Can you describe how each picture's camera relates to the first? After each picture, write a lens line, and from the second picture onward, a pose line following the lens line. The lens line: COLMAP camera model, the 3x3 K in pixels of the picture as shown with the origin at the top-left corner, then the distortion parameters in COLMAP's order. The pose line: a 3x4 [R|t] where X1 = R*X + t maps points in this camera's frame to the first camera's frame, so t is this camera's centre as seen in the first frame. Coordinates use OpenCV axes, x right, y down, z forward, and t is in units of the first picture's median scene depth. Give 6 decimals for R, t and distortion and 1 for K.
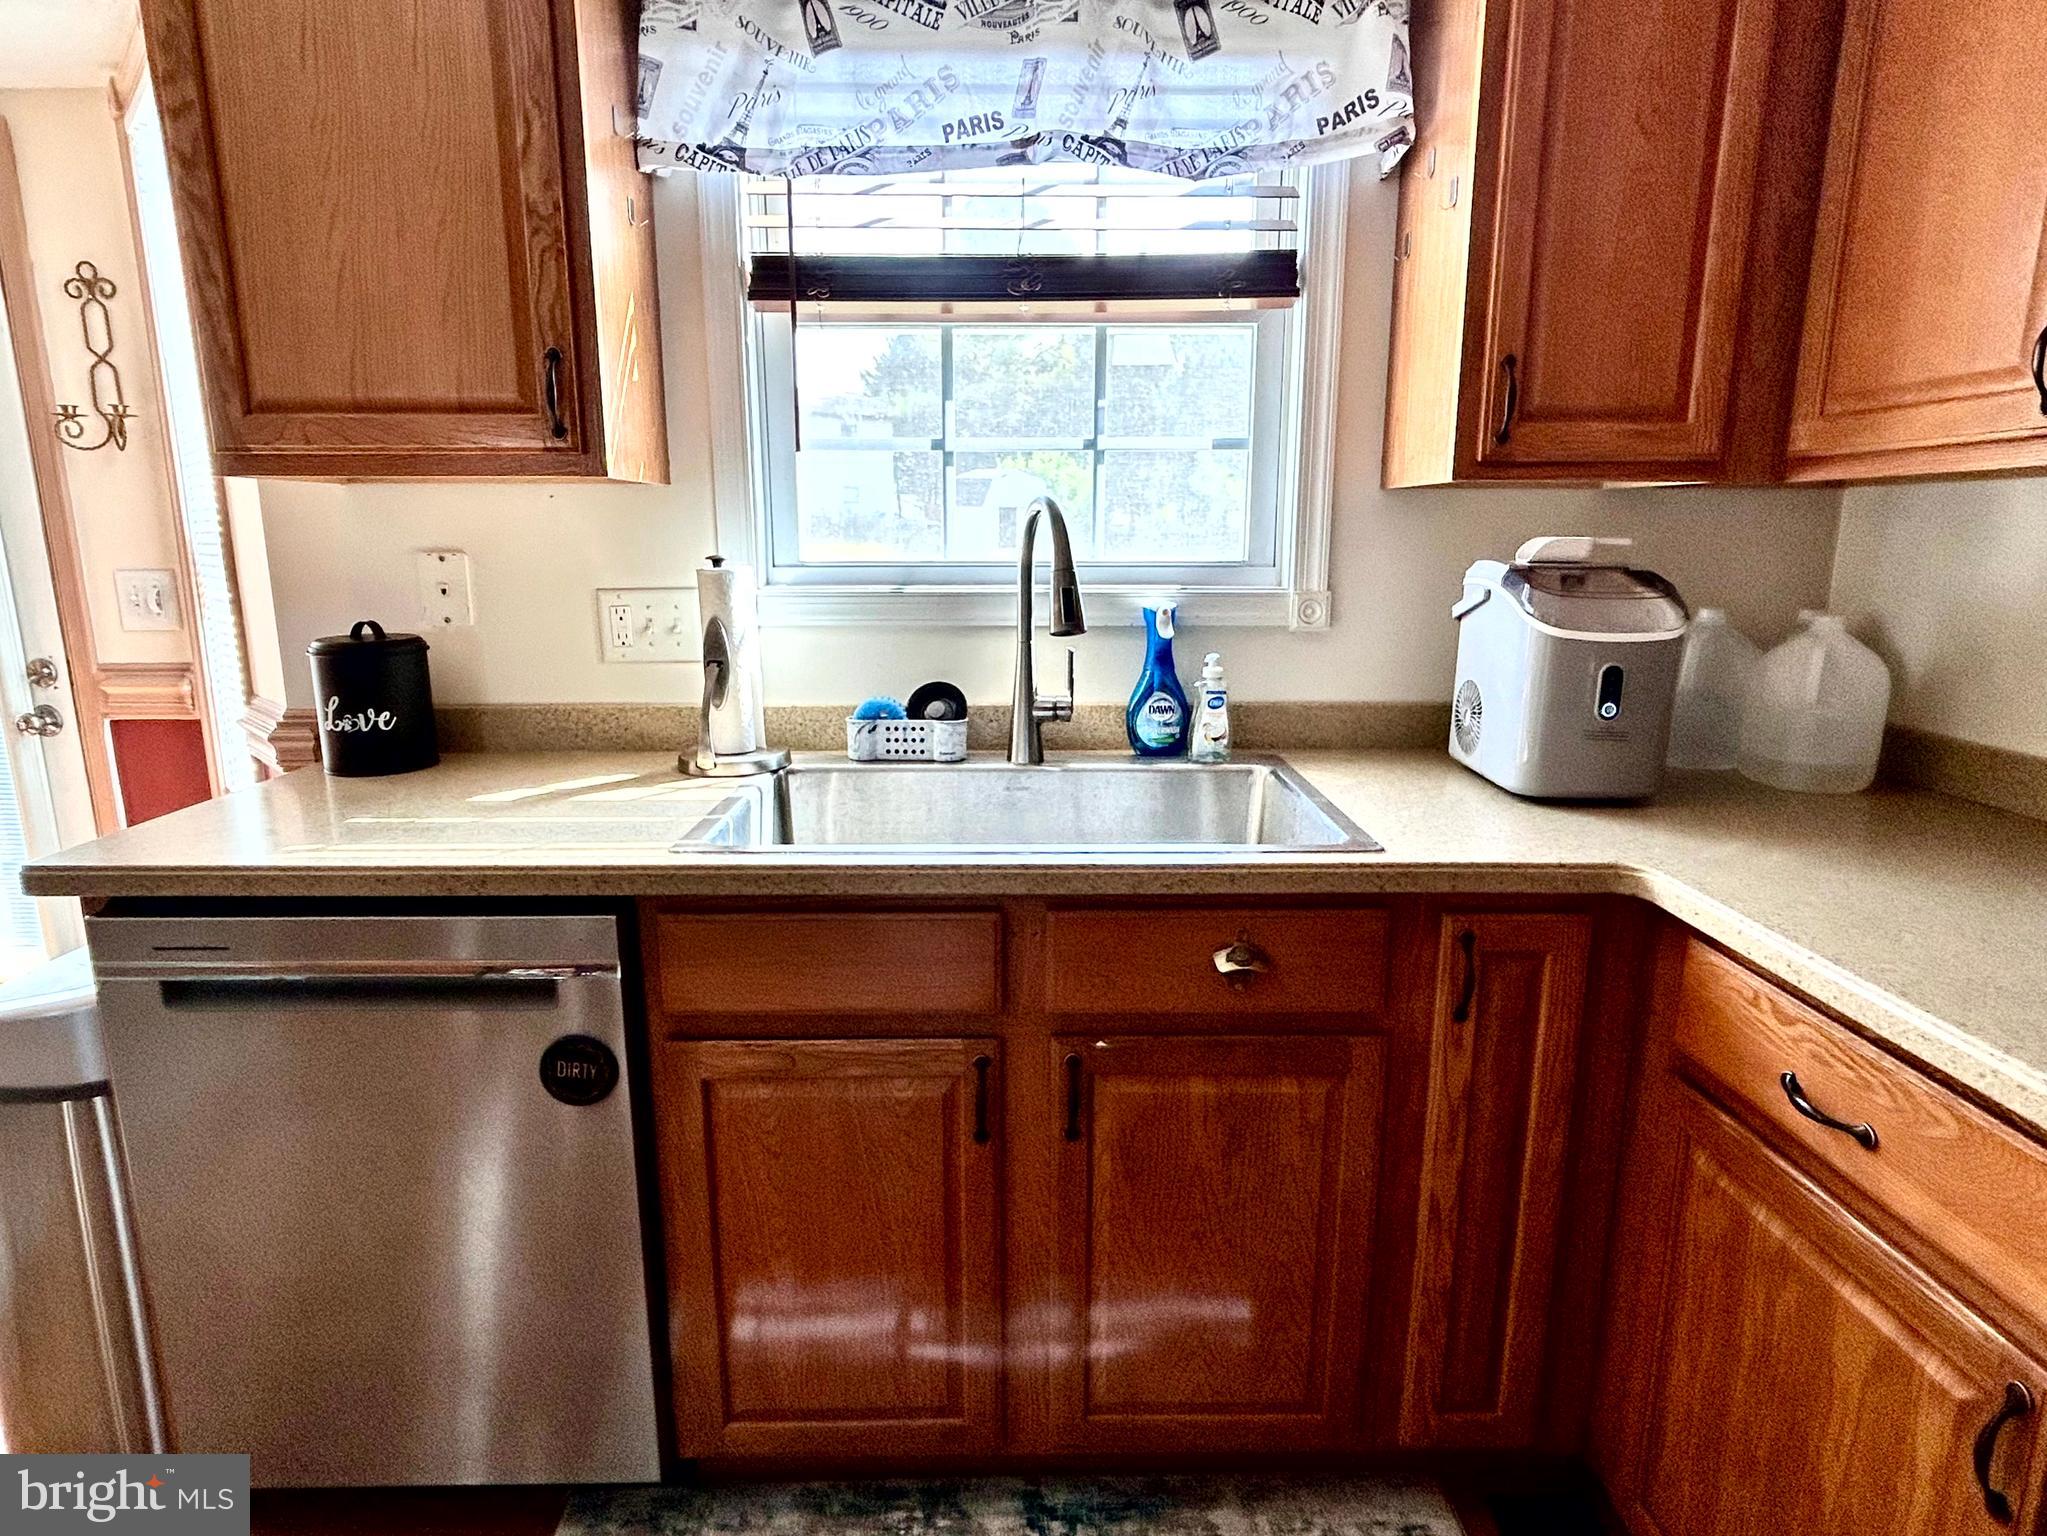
lens RADIAL K [[1116.4, 0, 1023.6], [0, 1116.4, 767.1], [0, 0, 1]] dist [-0.005714, 0.000850]
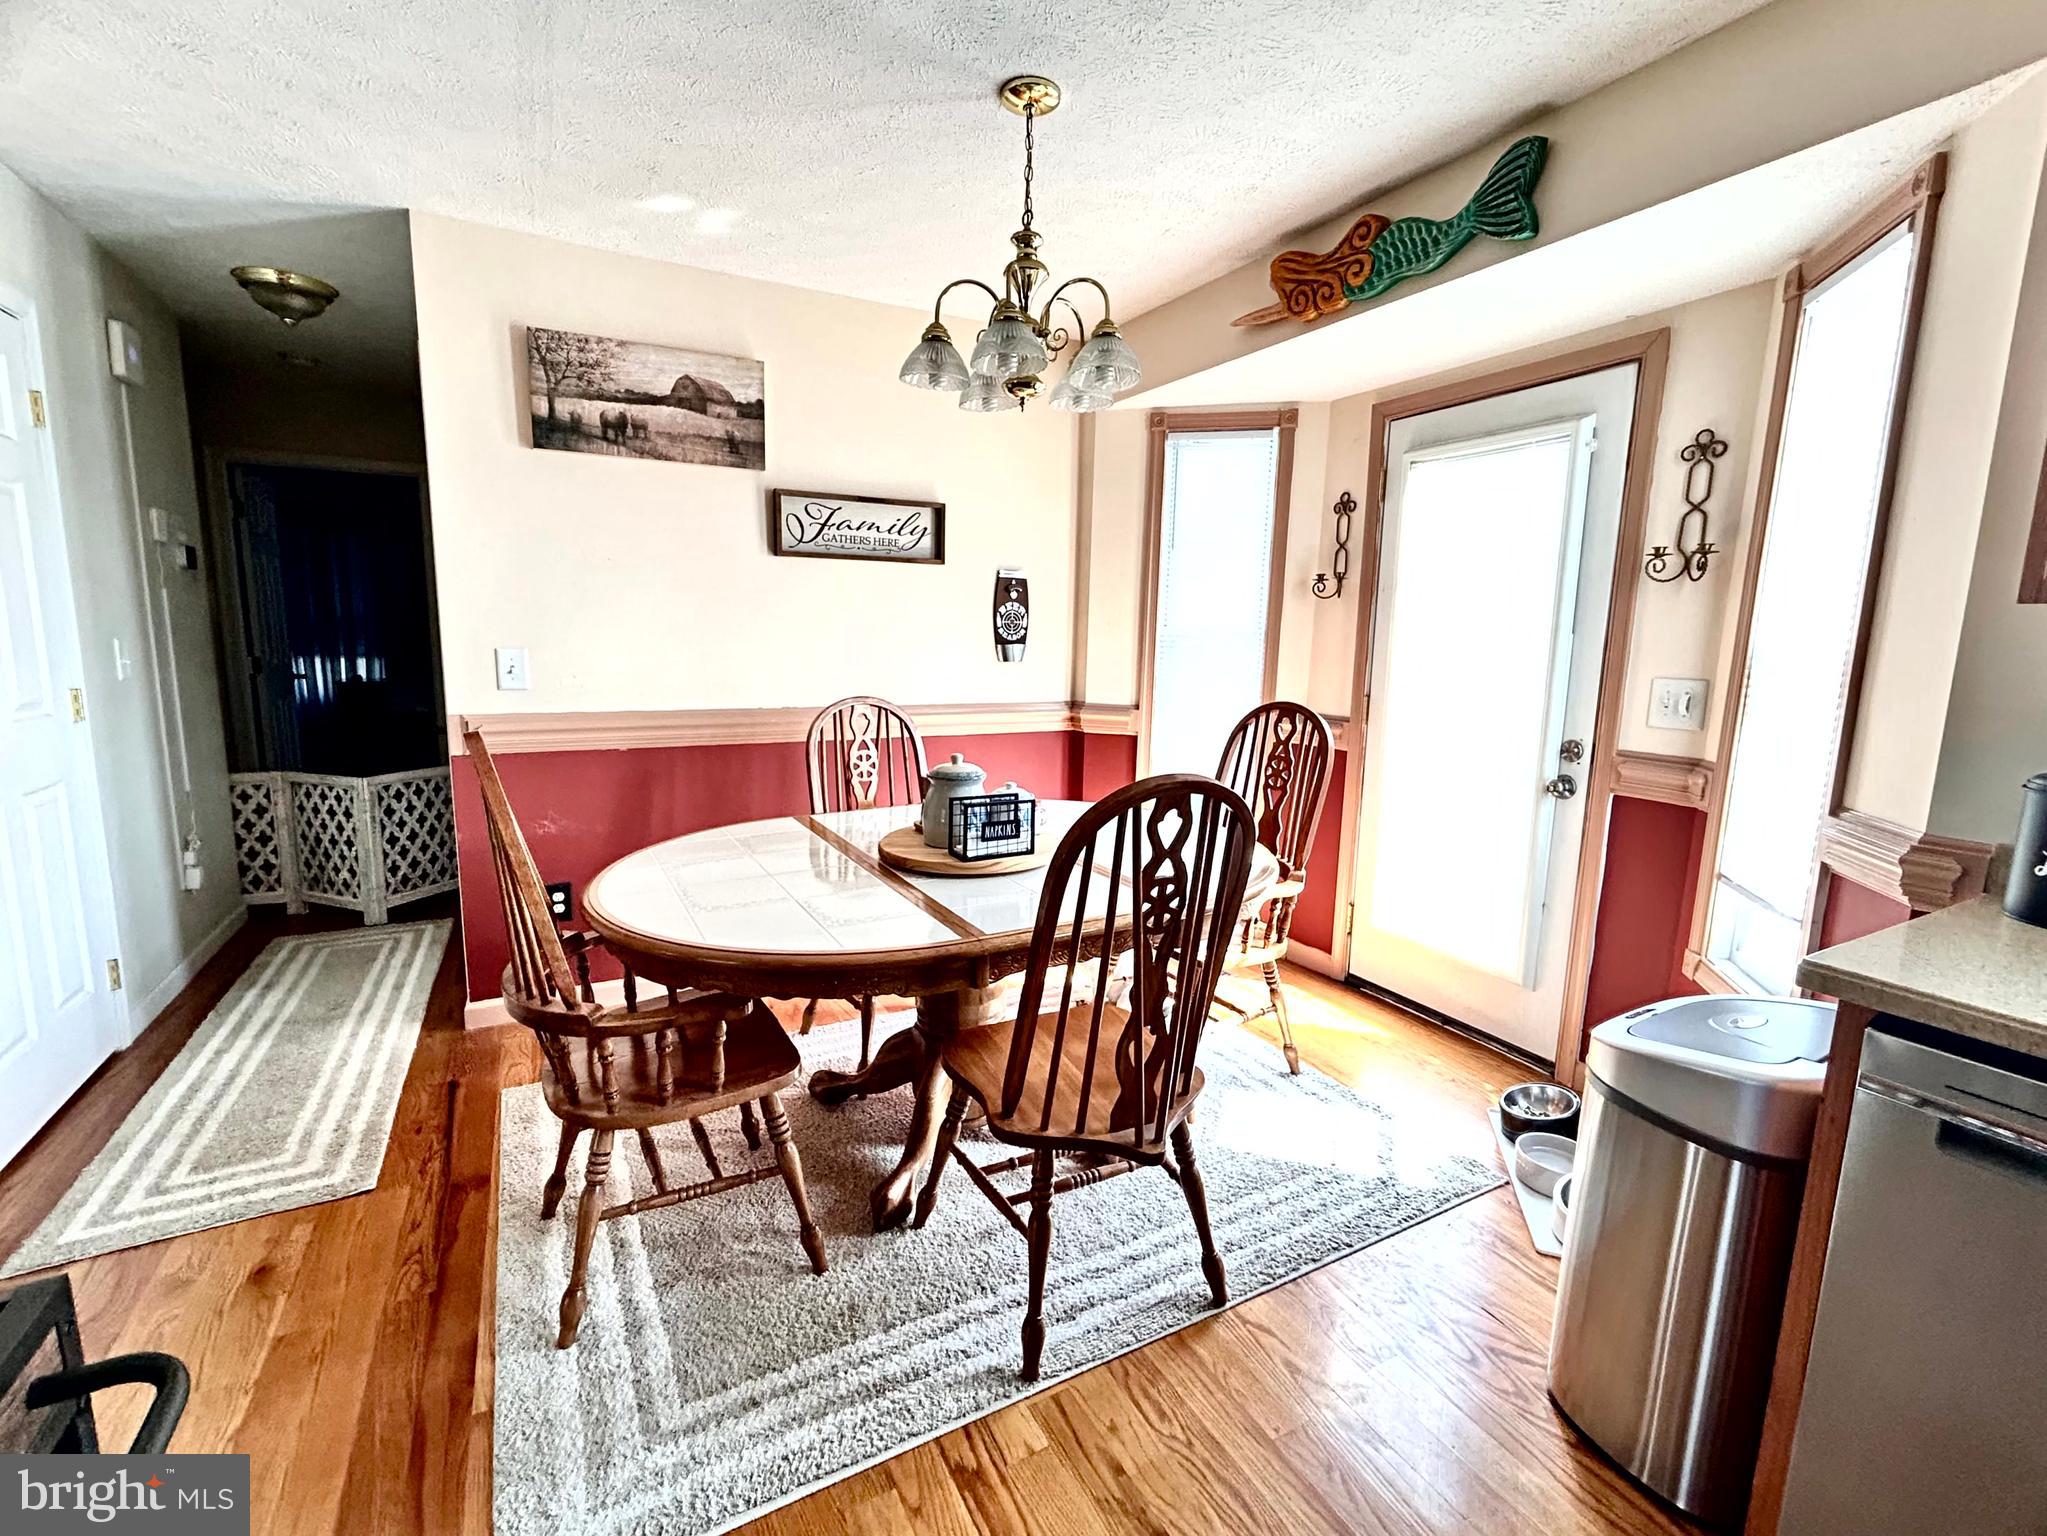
lens RADIAL K [[890.1, 0, 1027.6], [0, 890.1, 767.8], [0, 0, 1]] dist [-0.004256, 0.002663]
pose [[0.465752, 0.146518, -0.872701, -0.364685], [-0.200644, 0.977998, 0.057115, 0.004893], [0.861868, 0.148501, 0.484902, -0.081961]]
